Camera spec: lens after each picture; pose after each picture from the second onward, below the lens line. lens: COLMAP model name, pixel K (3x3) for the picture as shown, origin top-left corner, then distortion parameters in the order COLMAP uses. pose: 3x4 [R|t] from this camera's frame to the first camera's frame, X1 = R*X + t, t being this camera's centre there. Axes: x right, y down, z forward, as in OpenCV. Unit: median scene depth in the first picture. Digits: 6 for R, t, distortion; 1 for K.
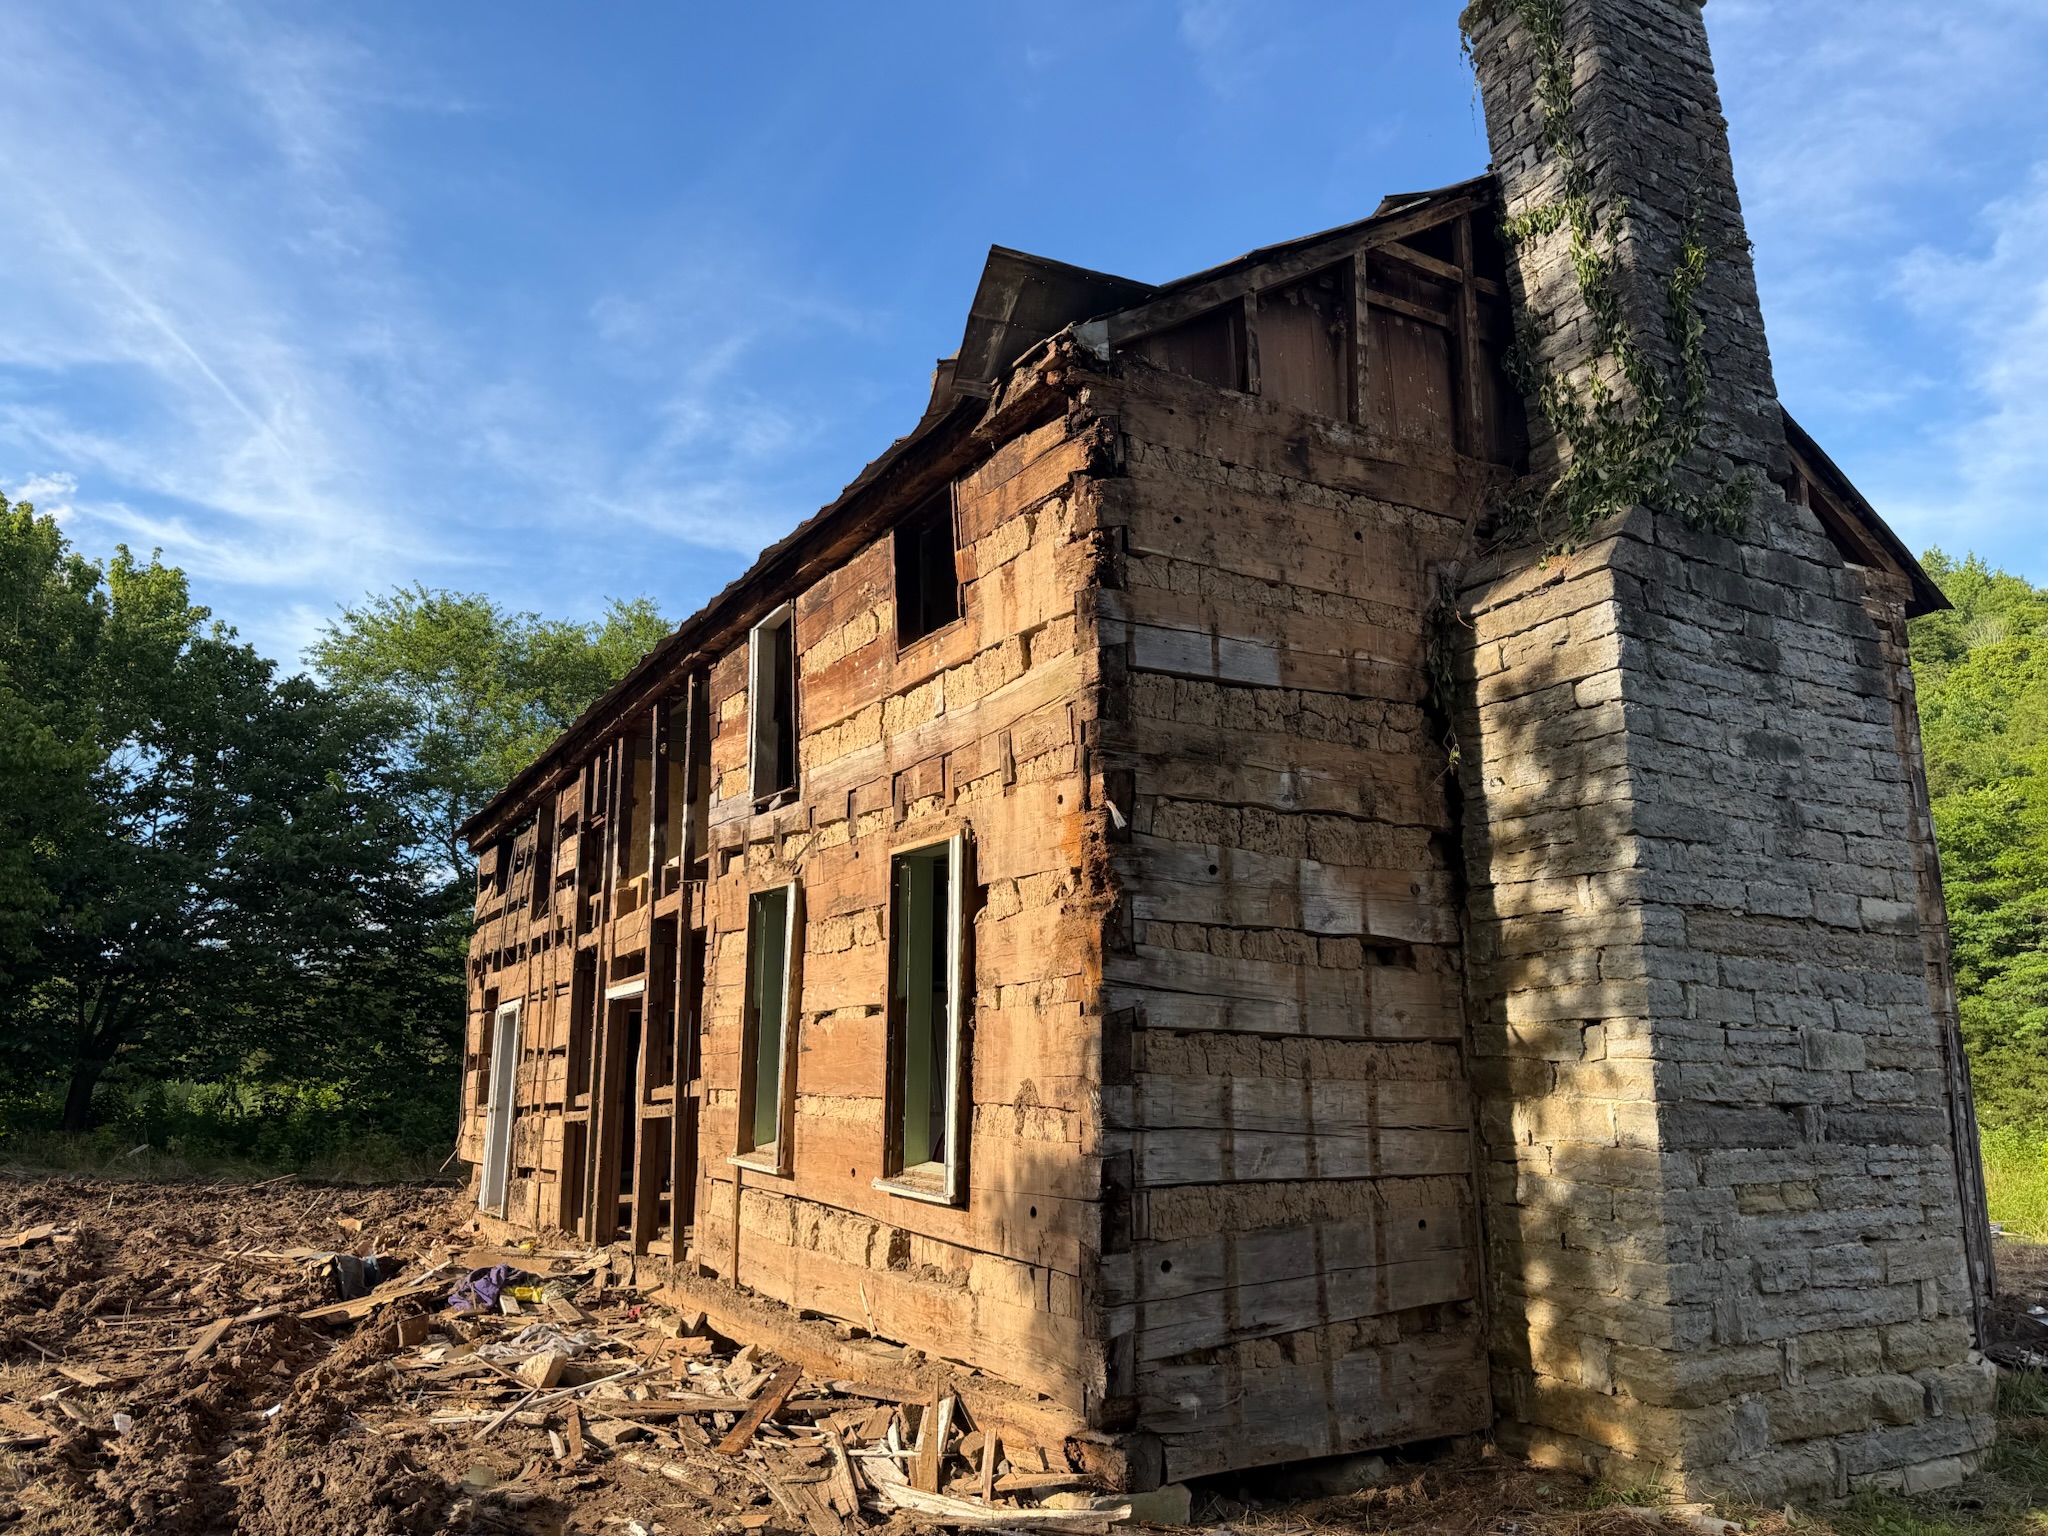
lens RADIAL K [[1445.0, 0, 1022.9], [0, 1445.0, 766.2], [0, 0, 1]] dist [0.051739, -0.071481]
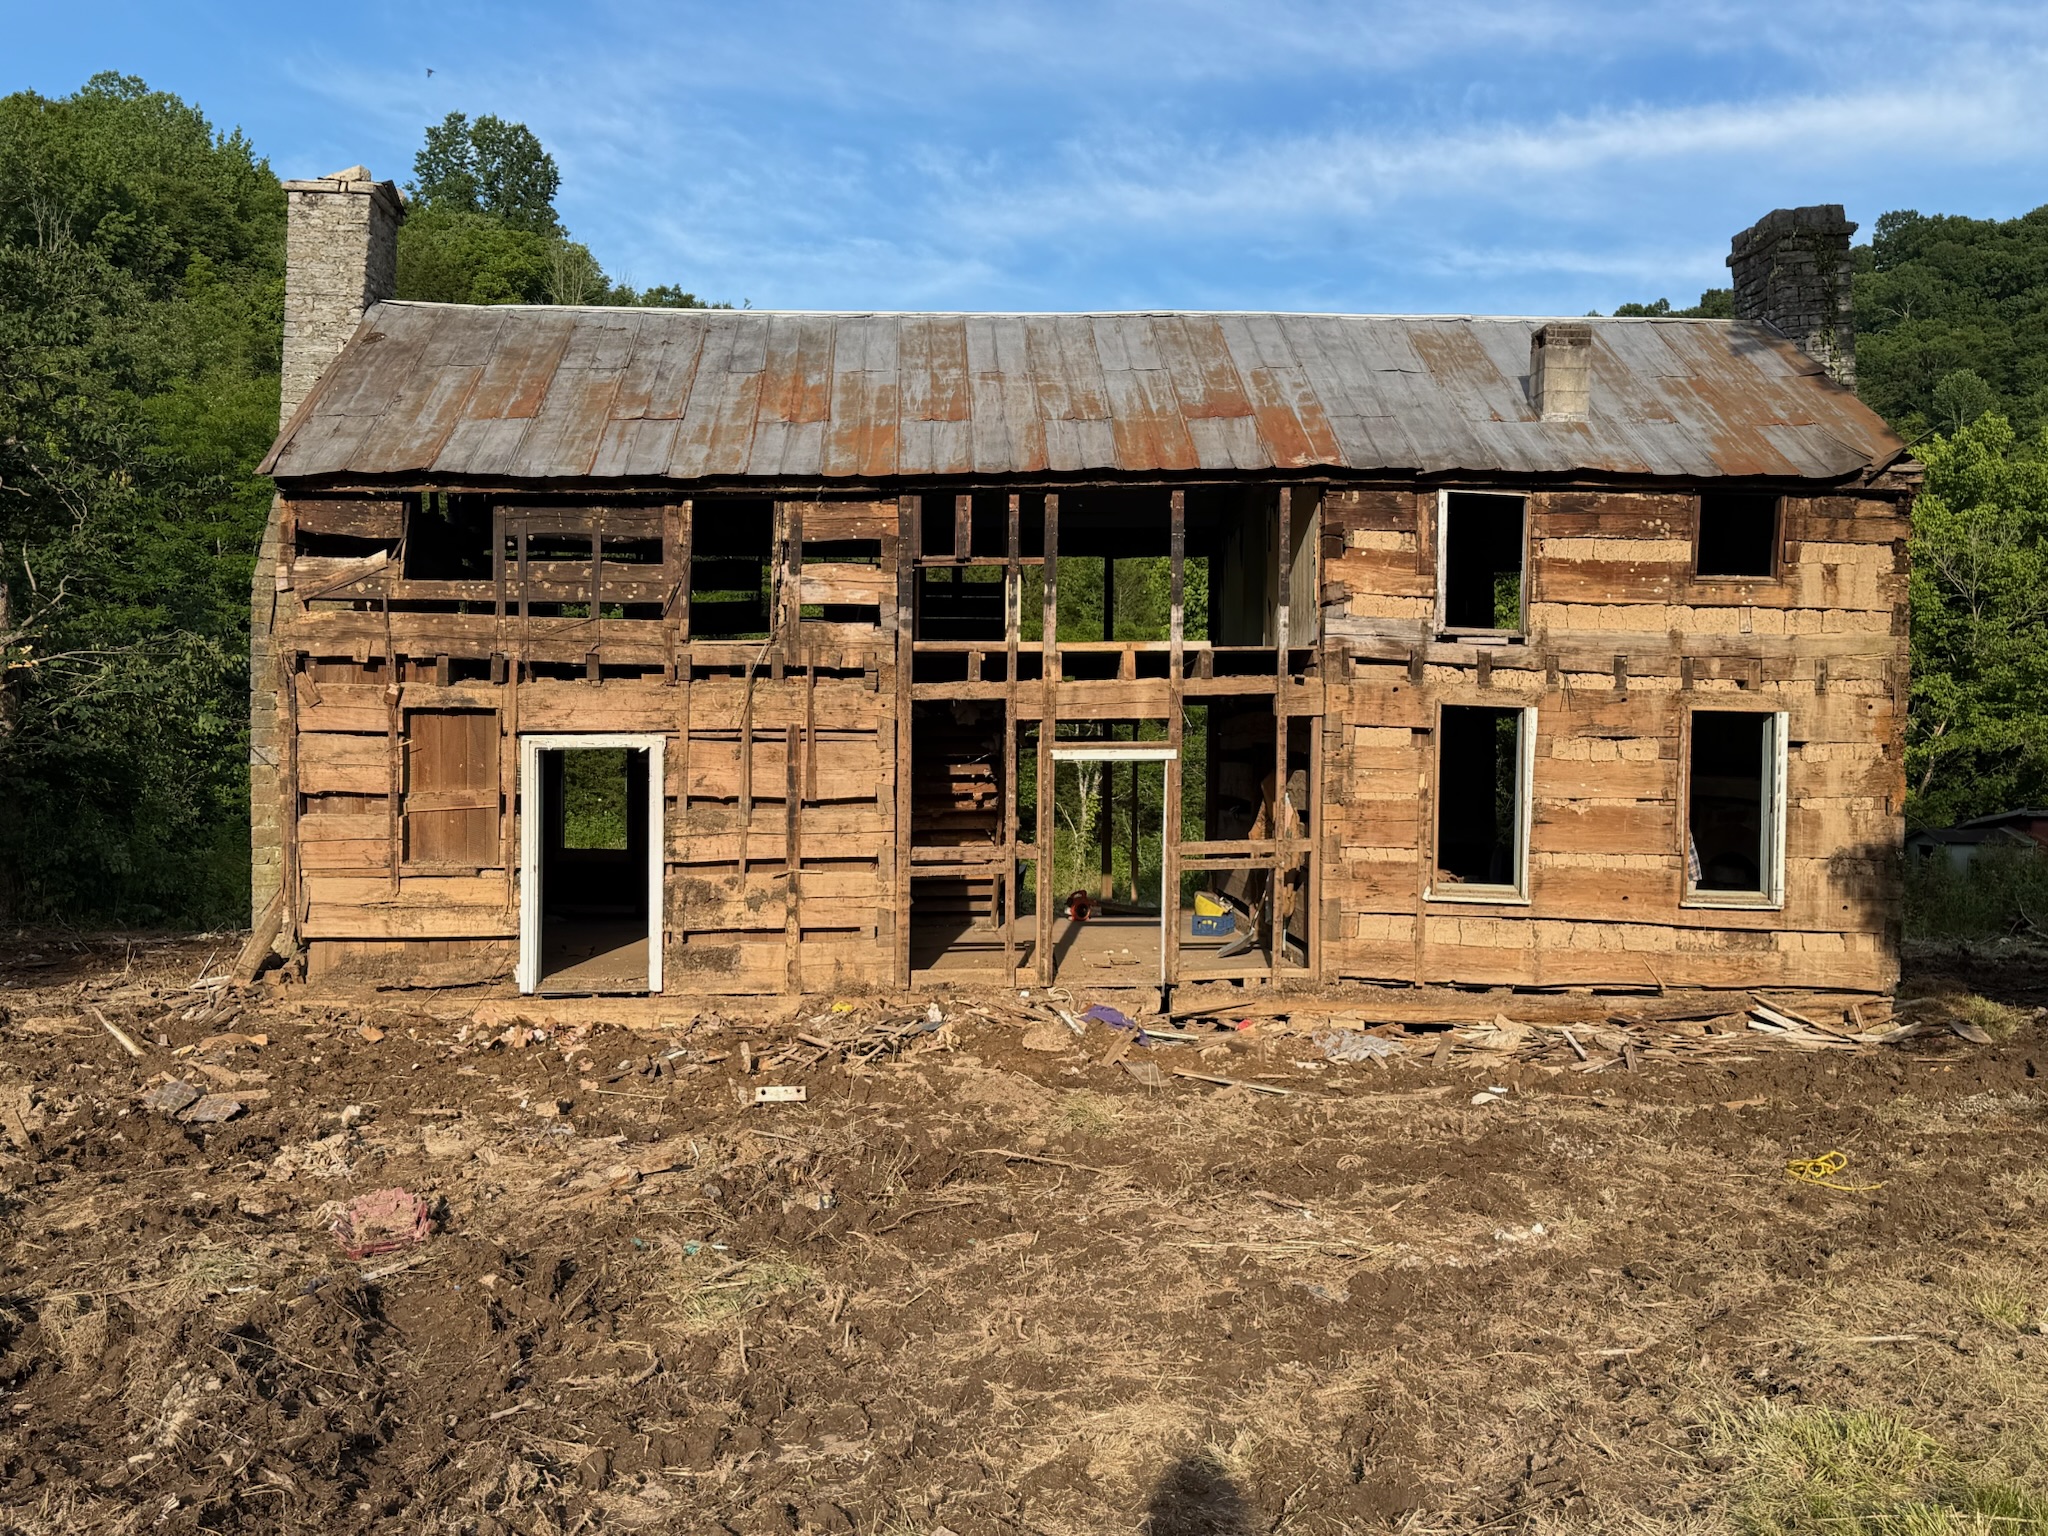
lens RADIAL K [[1932.1, 0, 1017.0], [0, 1932.1, 800.3], [0, 0, 1]] dist [0.038481, 0.000000]
pose [[0.472723, -0.014527, 0.881091, -2.189284], [-0.196921, 0.972838, 0.121693, 0.040643], [-0.858926, -0.231033, 0.457022, 0.584566]]
